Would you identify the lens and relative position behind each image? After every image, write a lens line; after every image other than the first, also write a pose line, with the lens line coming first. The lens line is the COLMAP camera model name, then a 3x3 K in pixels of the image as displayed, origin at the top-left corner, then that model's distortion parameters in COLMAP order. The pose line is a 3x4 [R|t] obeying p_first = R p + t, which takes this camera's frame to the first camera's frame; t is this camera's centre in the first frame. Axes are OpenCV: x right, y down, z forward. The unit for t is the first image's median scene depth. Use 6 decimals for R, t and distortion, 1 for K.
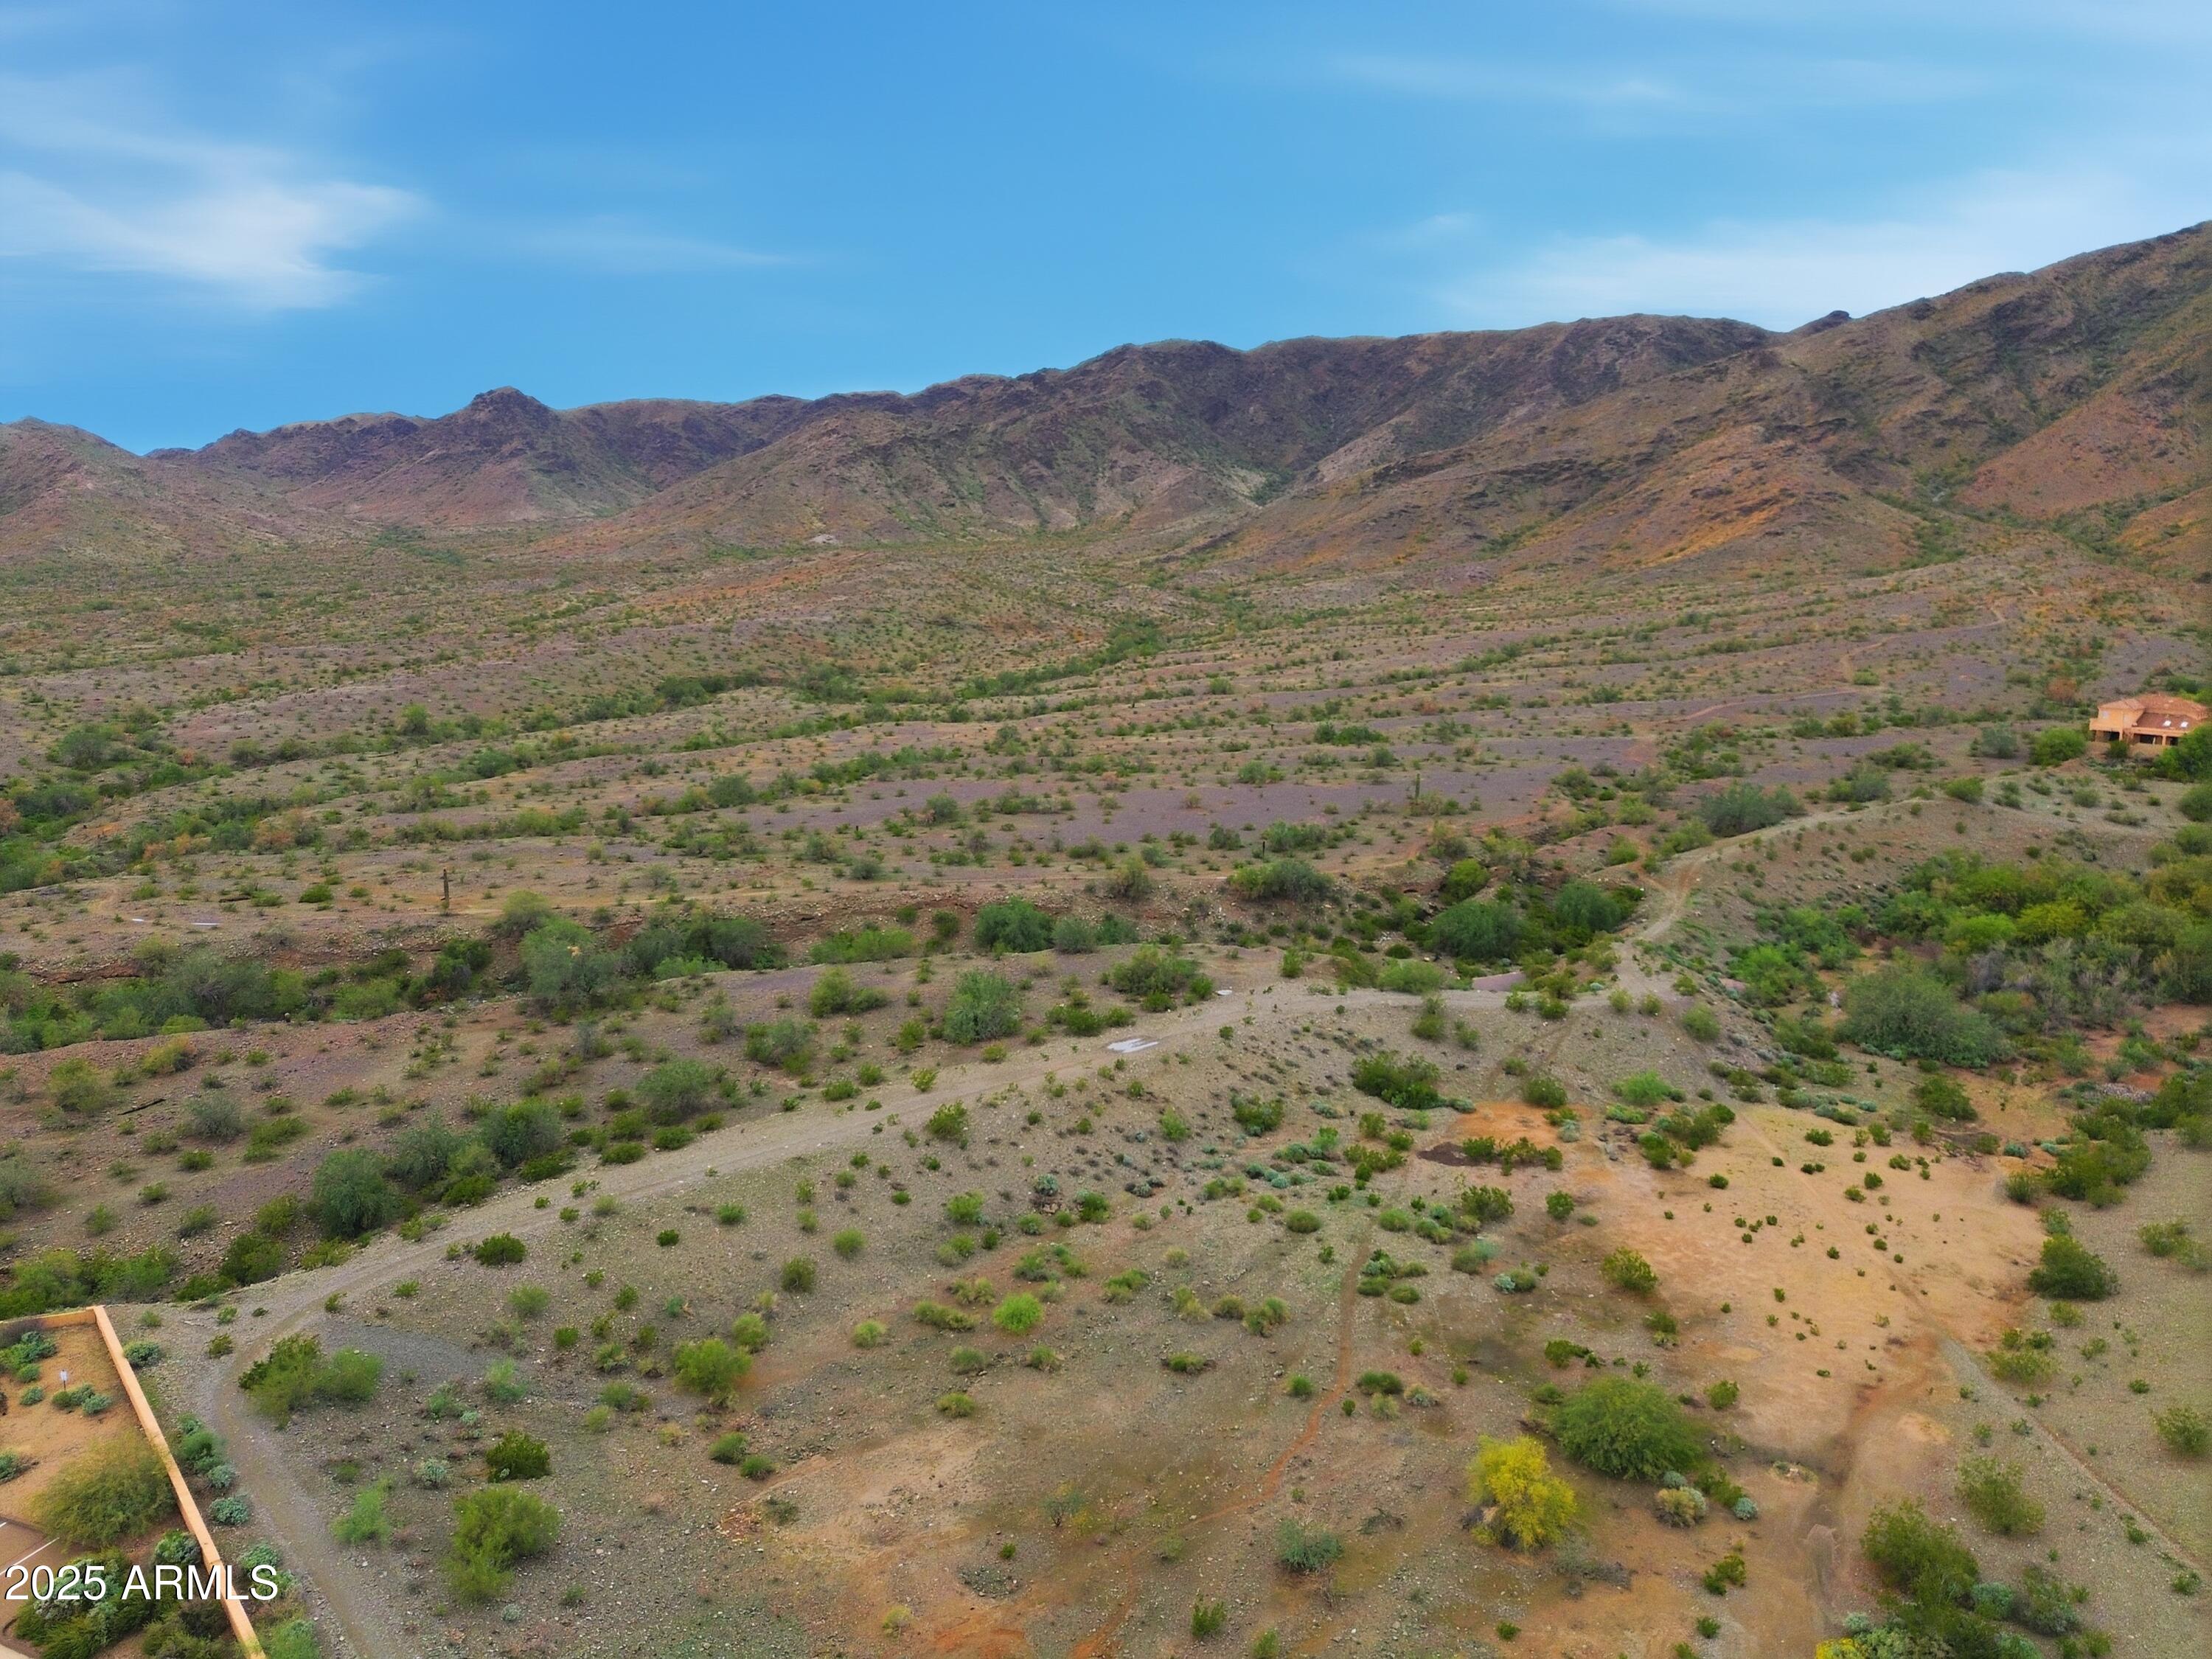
lens RADIAL K [[1552.4, 0, 1101.9], [0, 1552.4, 831.6], [0, 0, 1]] dist [0.039135, -0.012531]
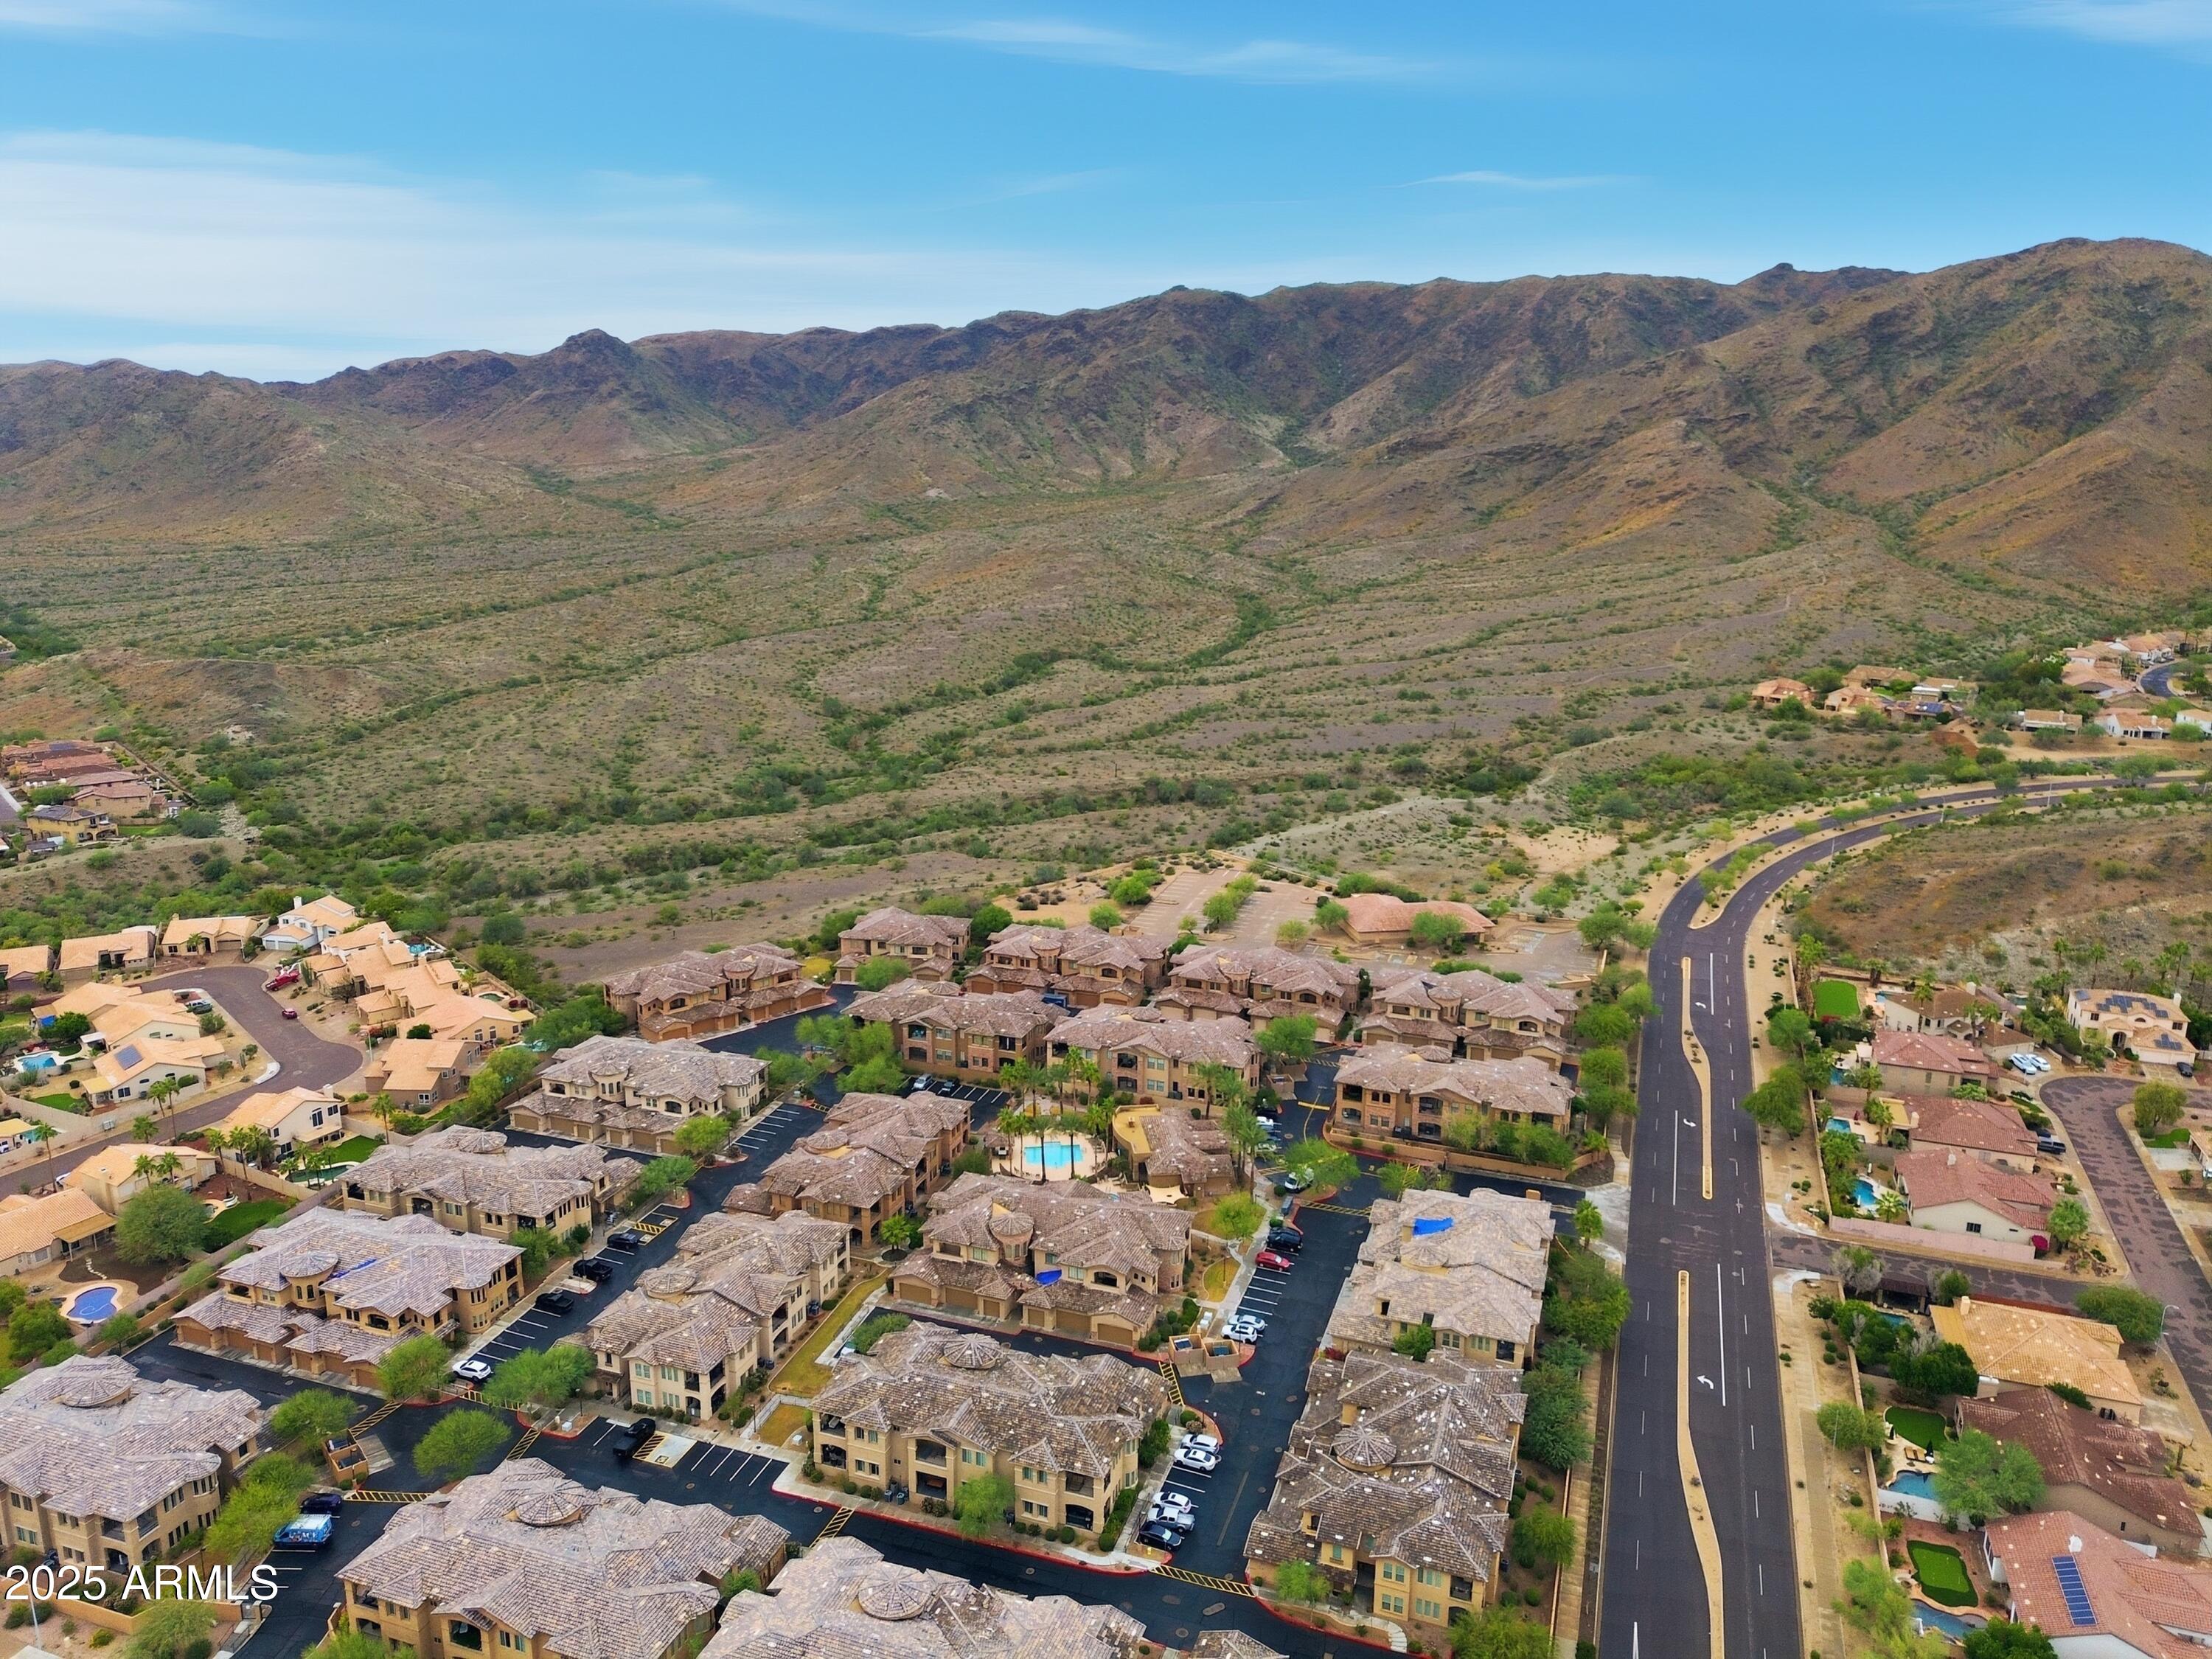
lens RADIAL K [[1552.4, 0, 1108.3], [0, 1552.4, 834.0], [0, 0, 1]] dist [0.039135, -0.012531]
pose [[0.999841, -0.006966, 0.016416, -0.085490], [0.005785, 0.997465, 0.070923, -0.008216], [-0.016868, -0.070816, 0.997347, -0.320731]]
